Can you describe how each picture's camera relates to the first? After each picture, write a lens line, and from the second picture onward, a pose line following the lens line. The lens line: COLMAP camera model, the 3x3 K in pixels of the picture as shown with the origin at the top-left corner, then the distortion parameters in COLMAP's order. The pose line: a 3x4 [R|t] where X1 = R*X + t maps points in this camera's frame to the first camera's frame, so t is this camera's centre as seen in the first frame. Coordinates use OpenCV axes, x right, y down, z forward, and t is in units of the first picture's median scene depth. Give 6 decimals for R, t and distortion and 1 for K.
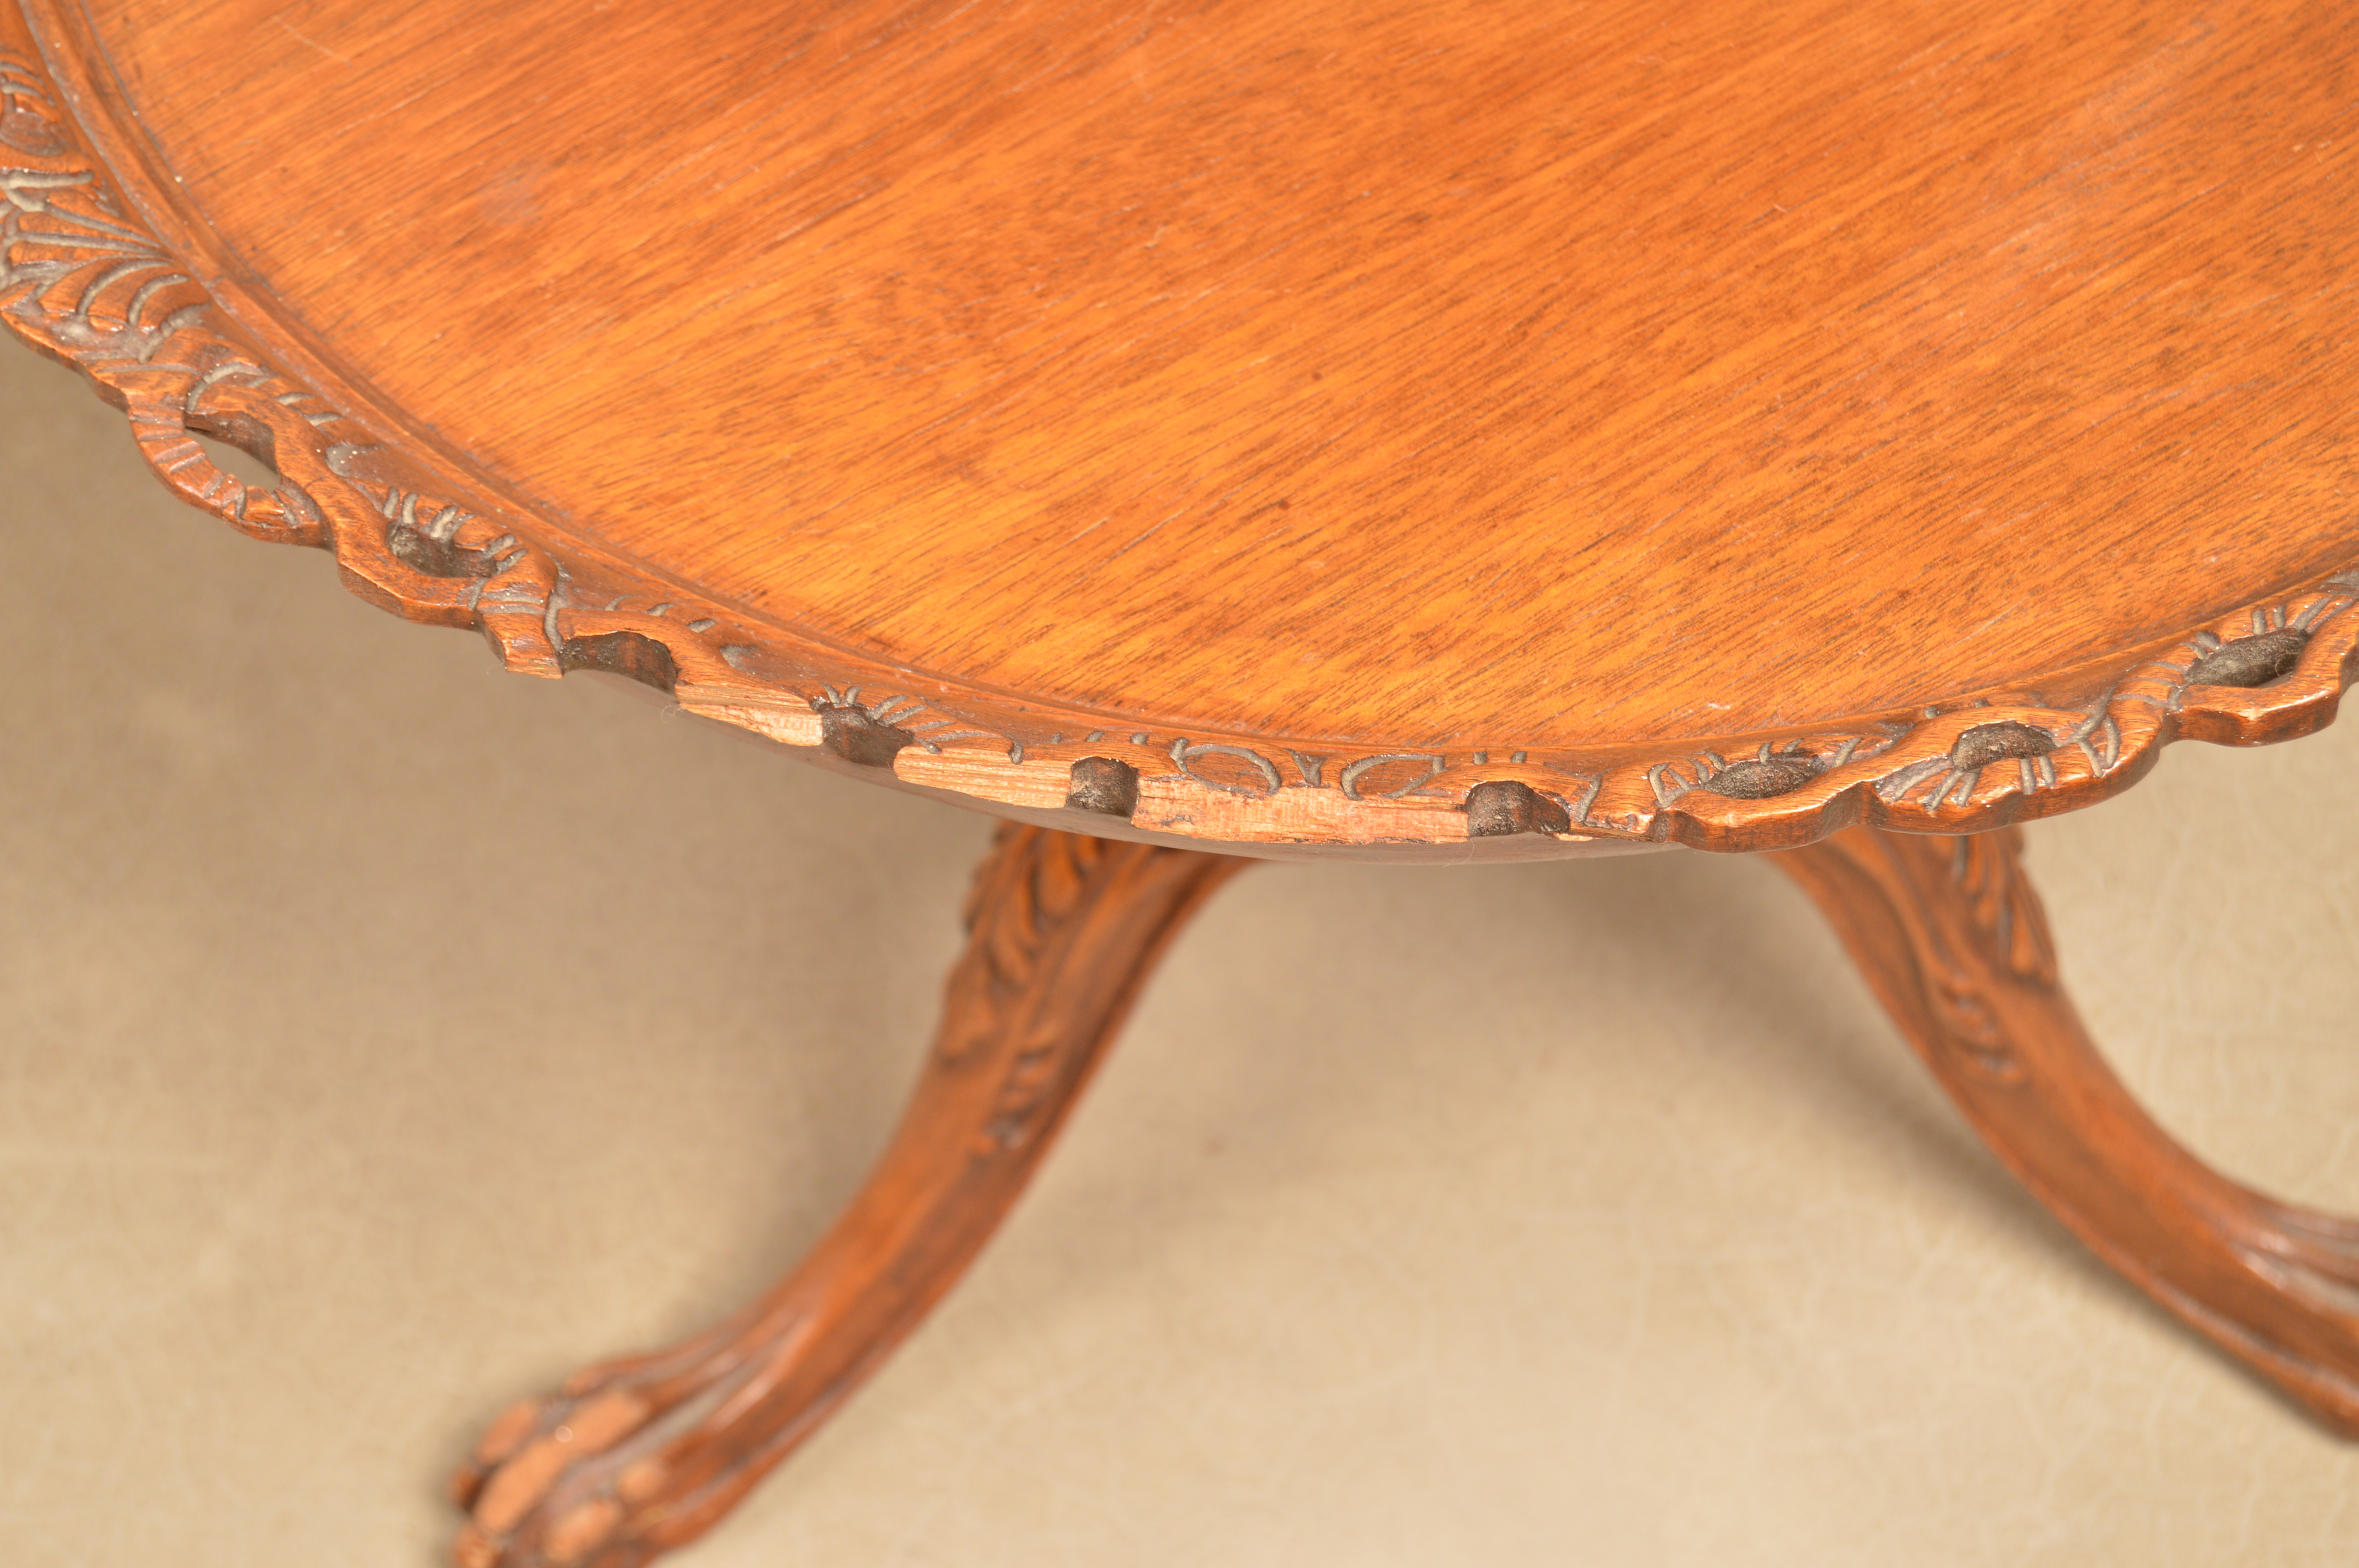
lens RADIAL K [[5489.2, 0, 1166.8], [0, 5489.2, 834.8], [0, 0, 1]] dist [-0.026499, 0.000000]
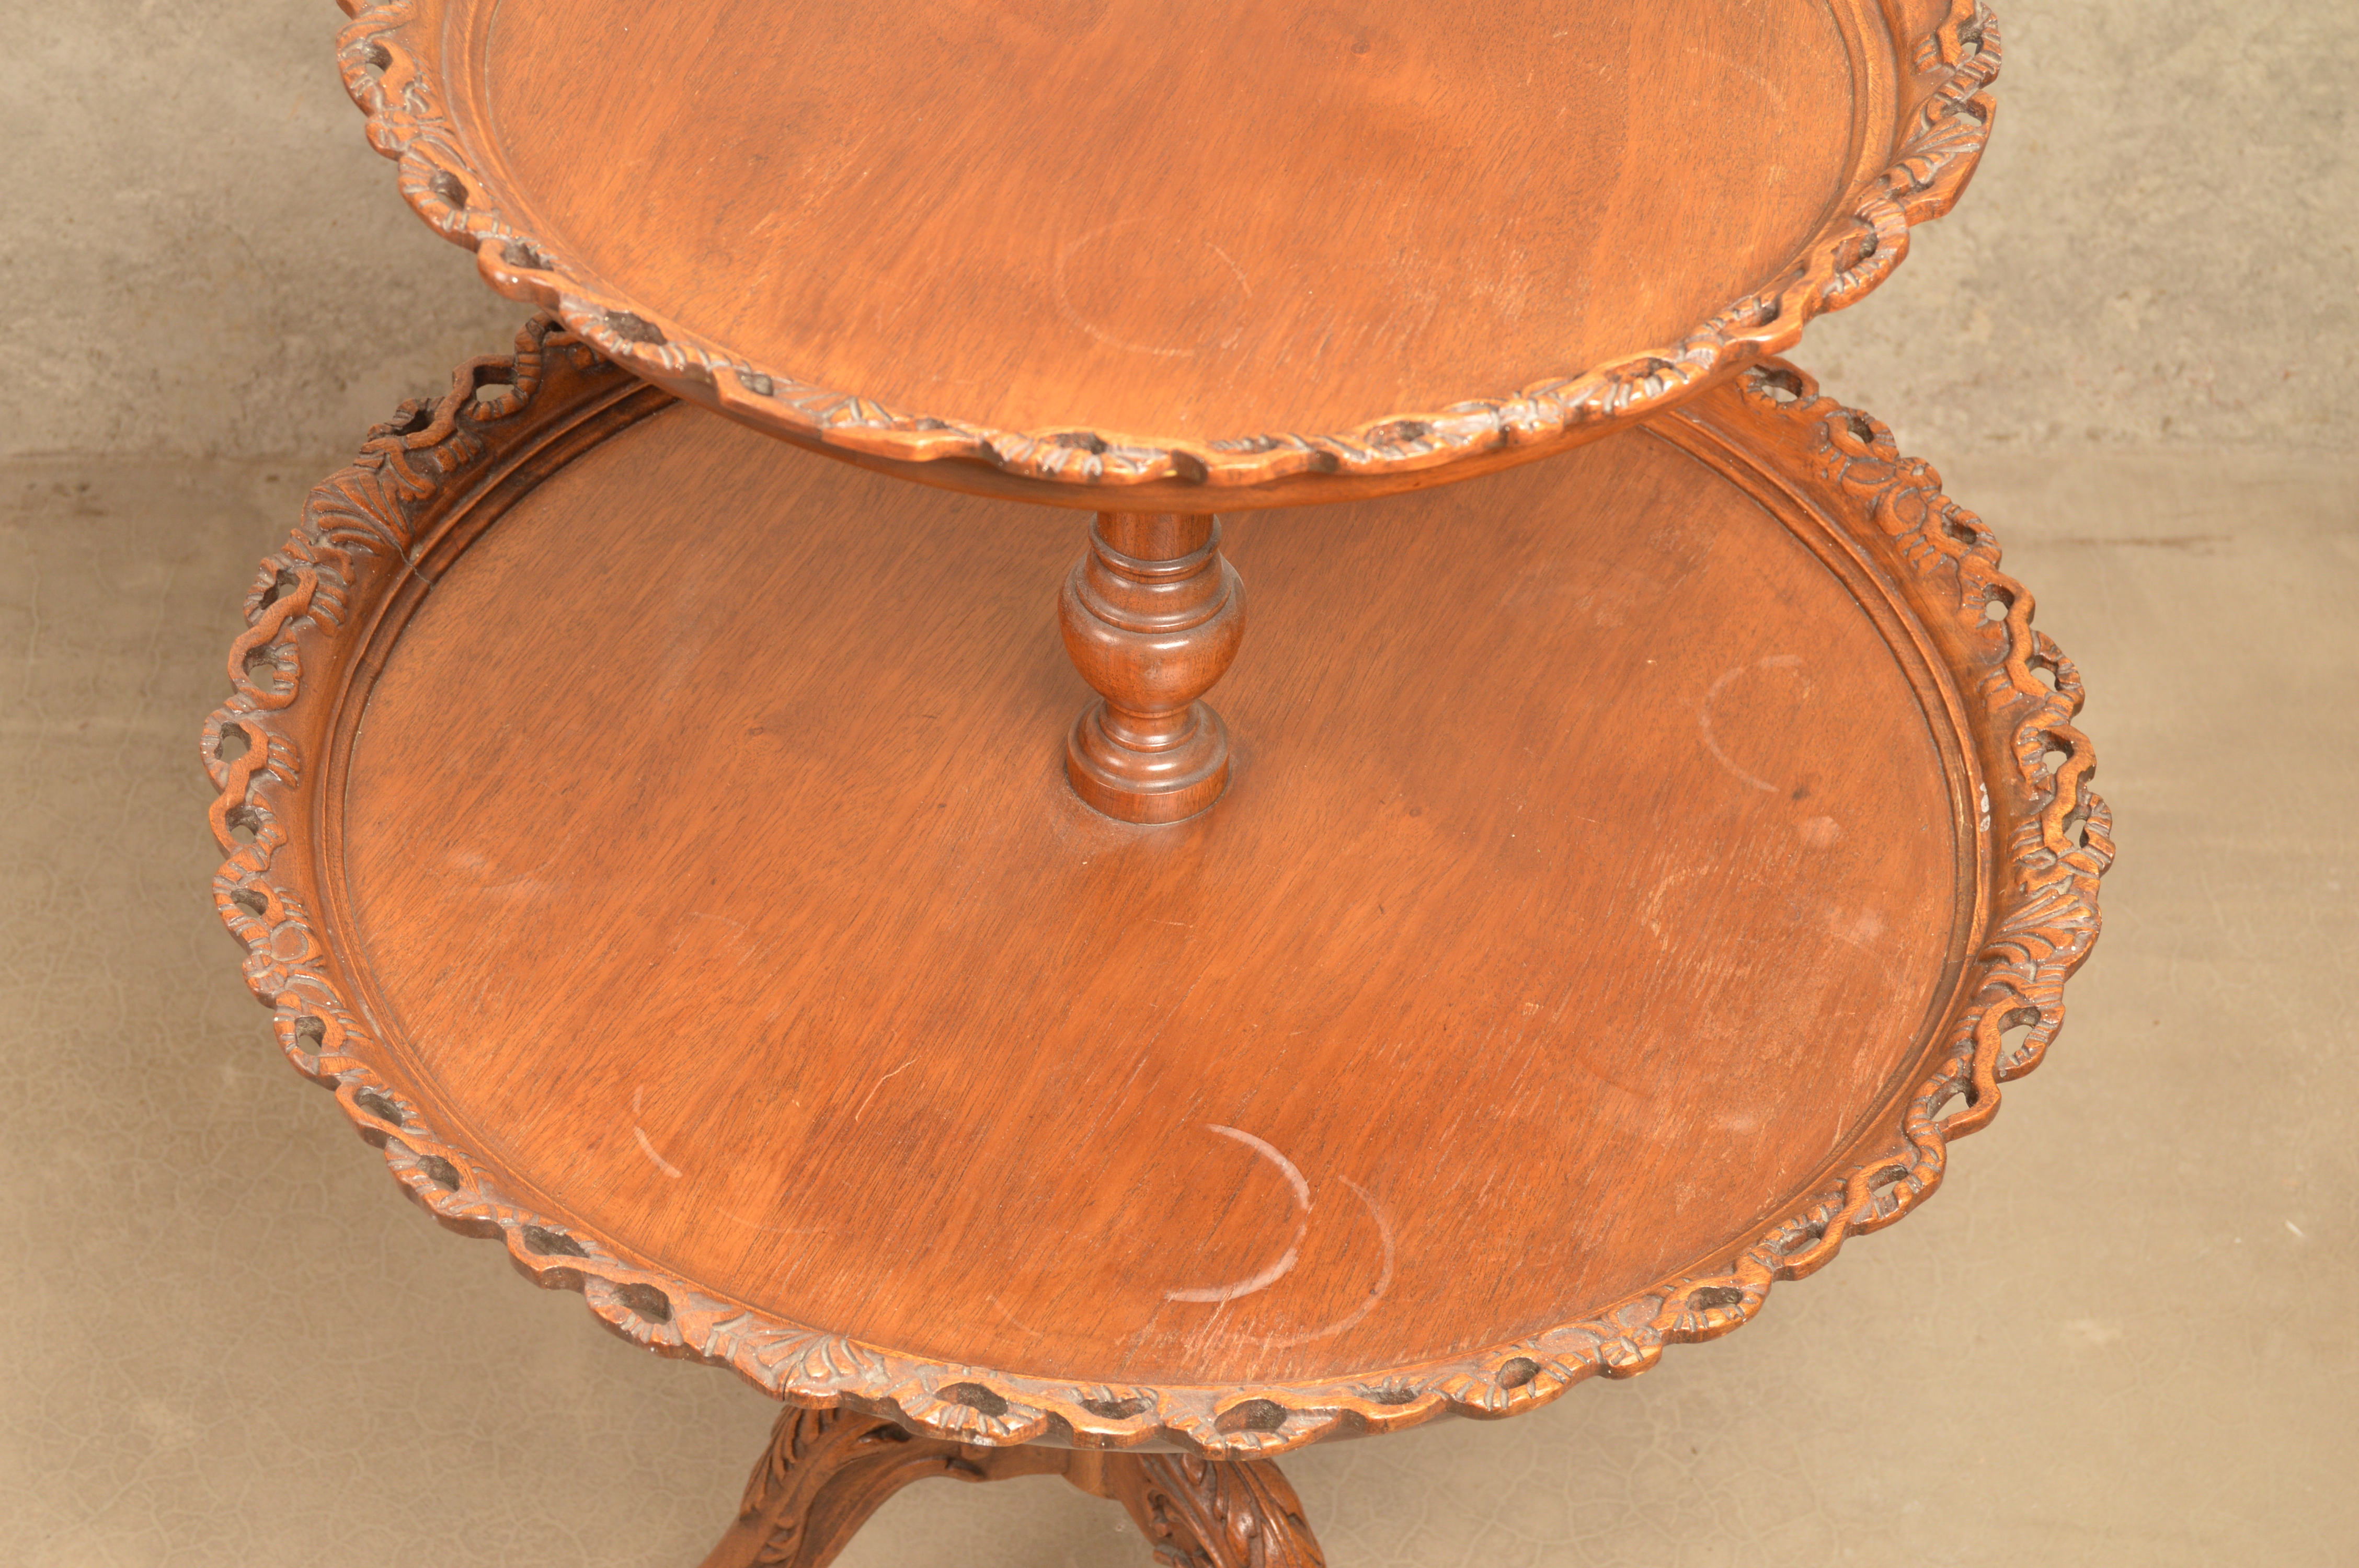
lens RADIAL K [[4087.6, 0, 1206.0], [0, 4087.6, 824.6], [0, 0, 1]] dist [-0.033168, 0.000000]
pose [[0.995684, 0.092311, 0.009601, 0.153346], [-0.087604, 0.968958, -0.231185, 0.096129], [-0.030644, 0.229346, 0.972862, -0.322022]]
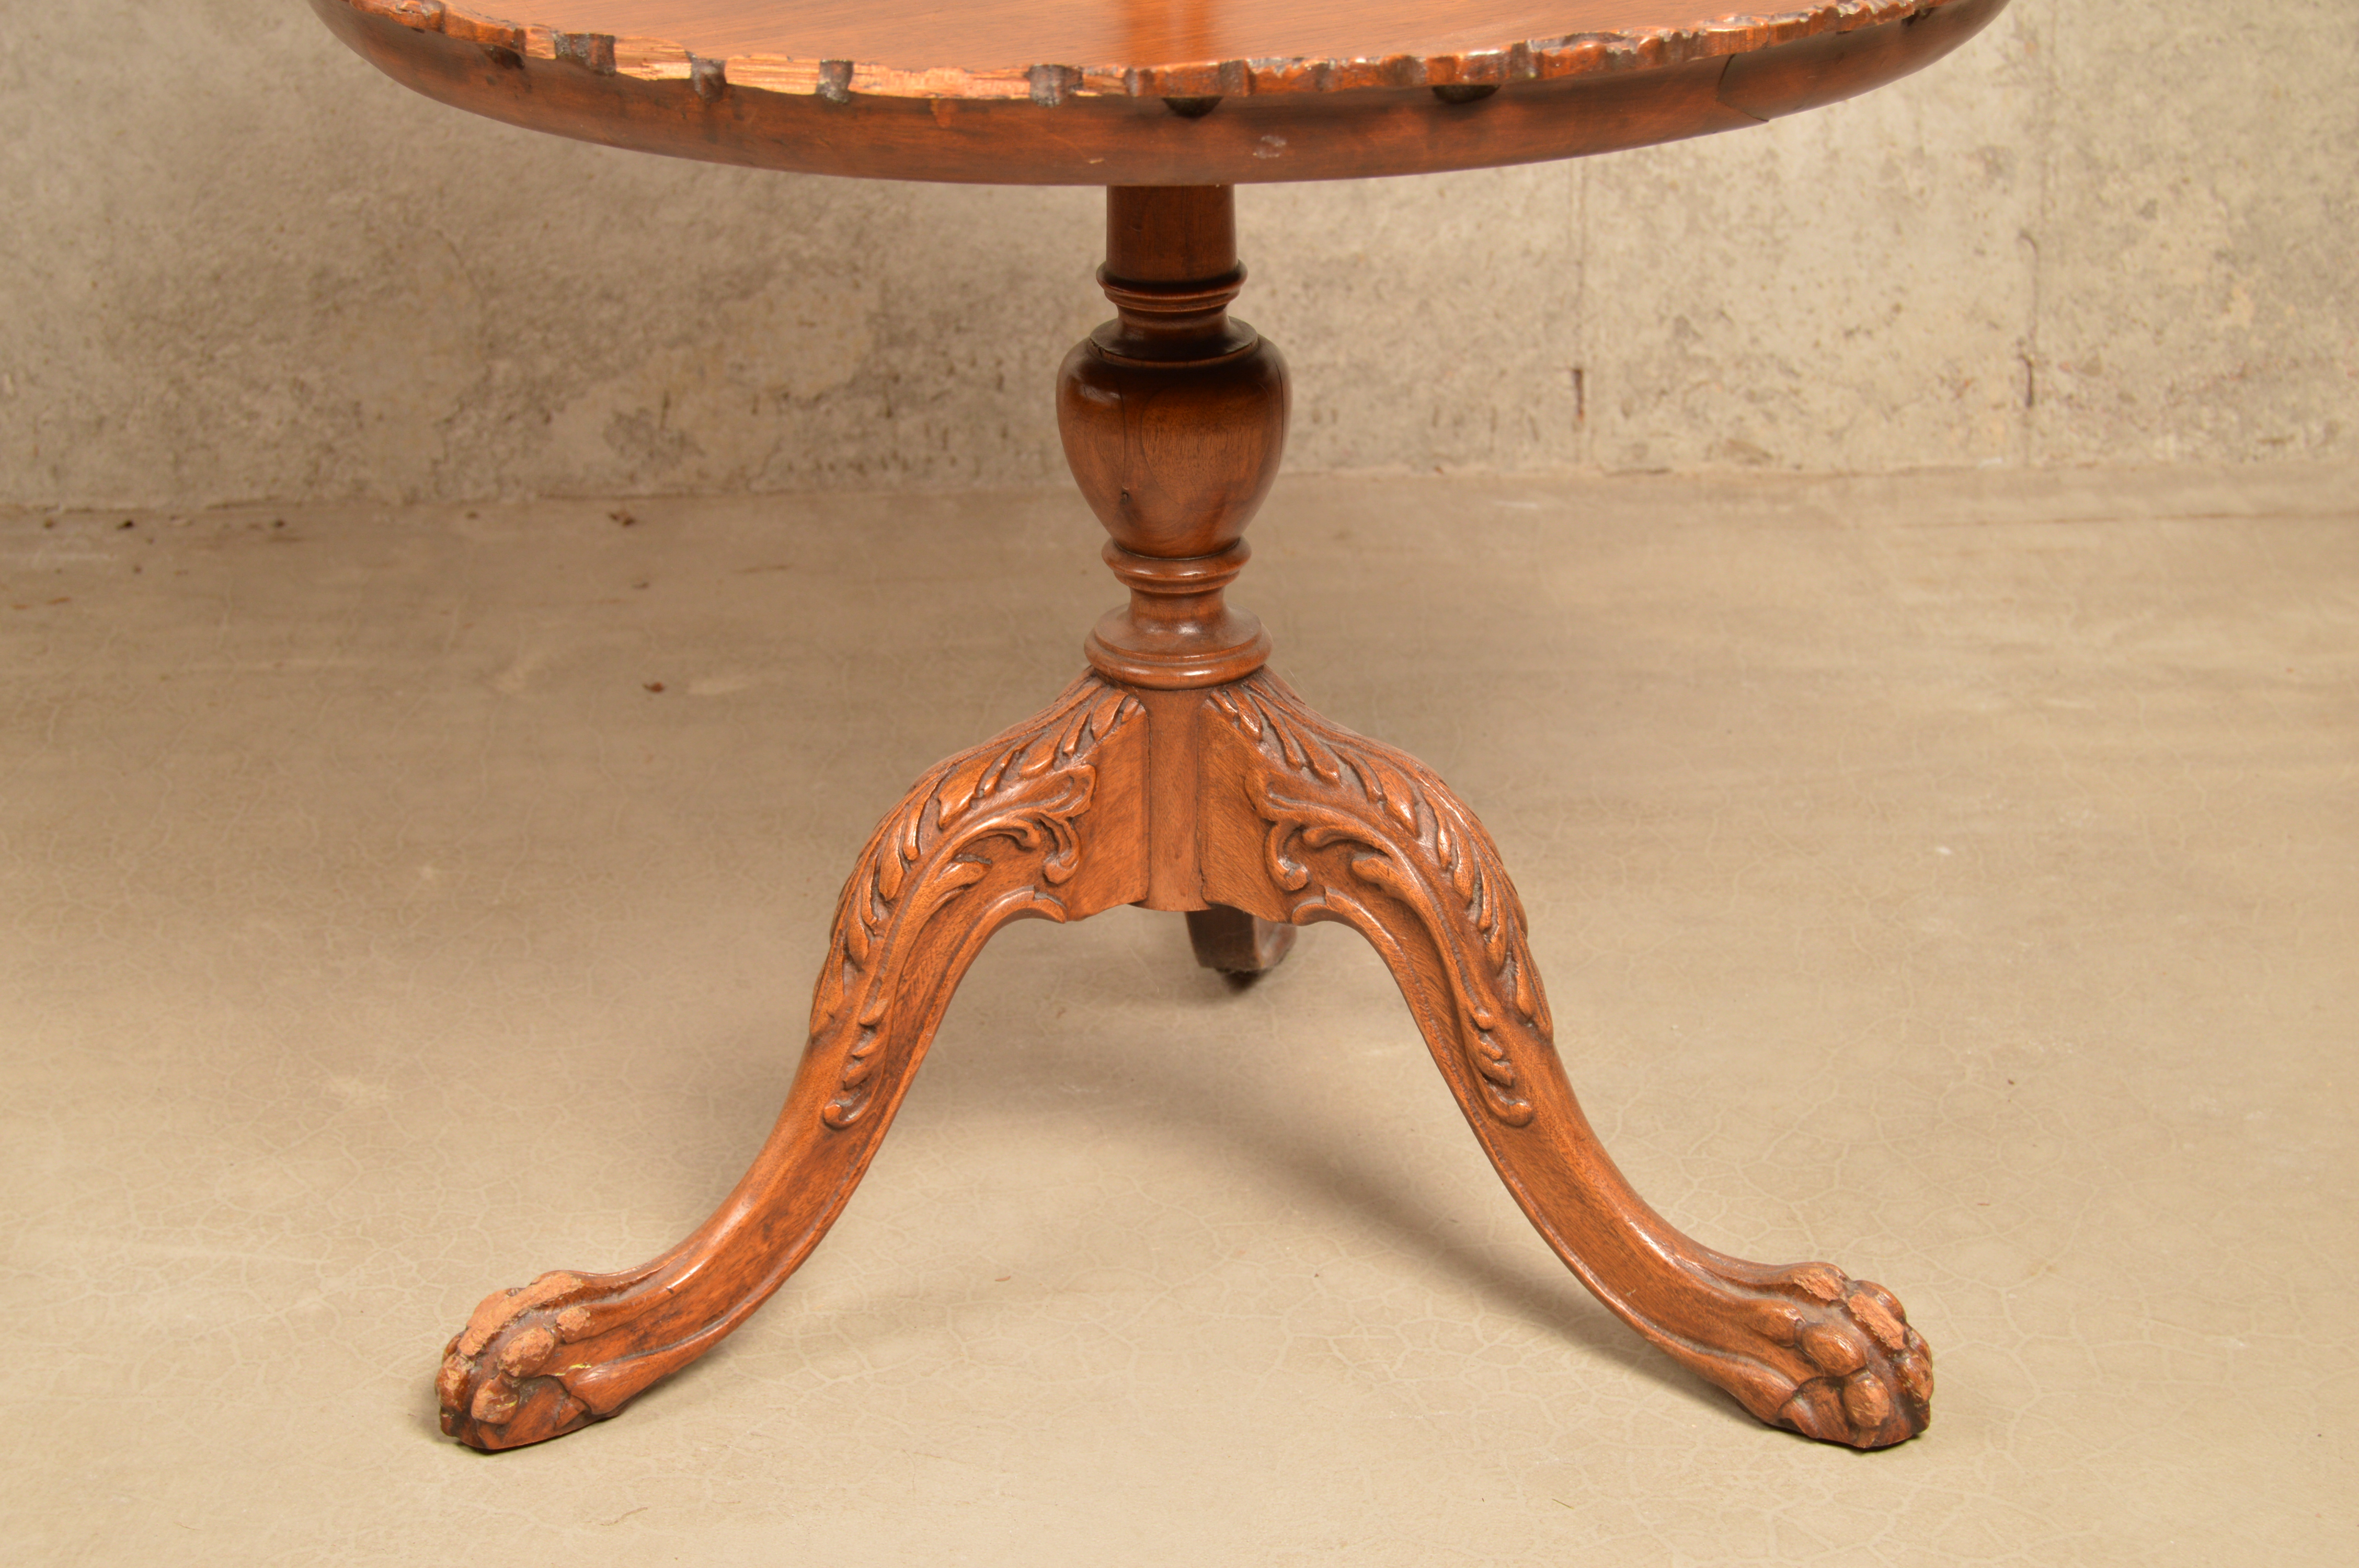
lens RADIAL K [[4729.6, 0, 1189.2], [0, 4729.6, 858.4], [0, 0, 1]] dist [-0.023520, 0.000000]
pose [[0.996314, 0.054516, -0.066226, 0.205223], [-0.081316, 0.846029, -0.526899, 0.944507], [0.027305, 0.530342, 0.847344, -0.177567]]
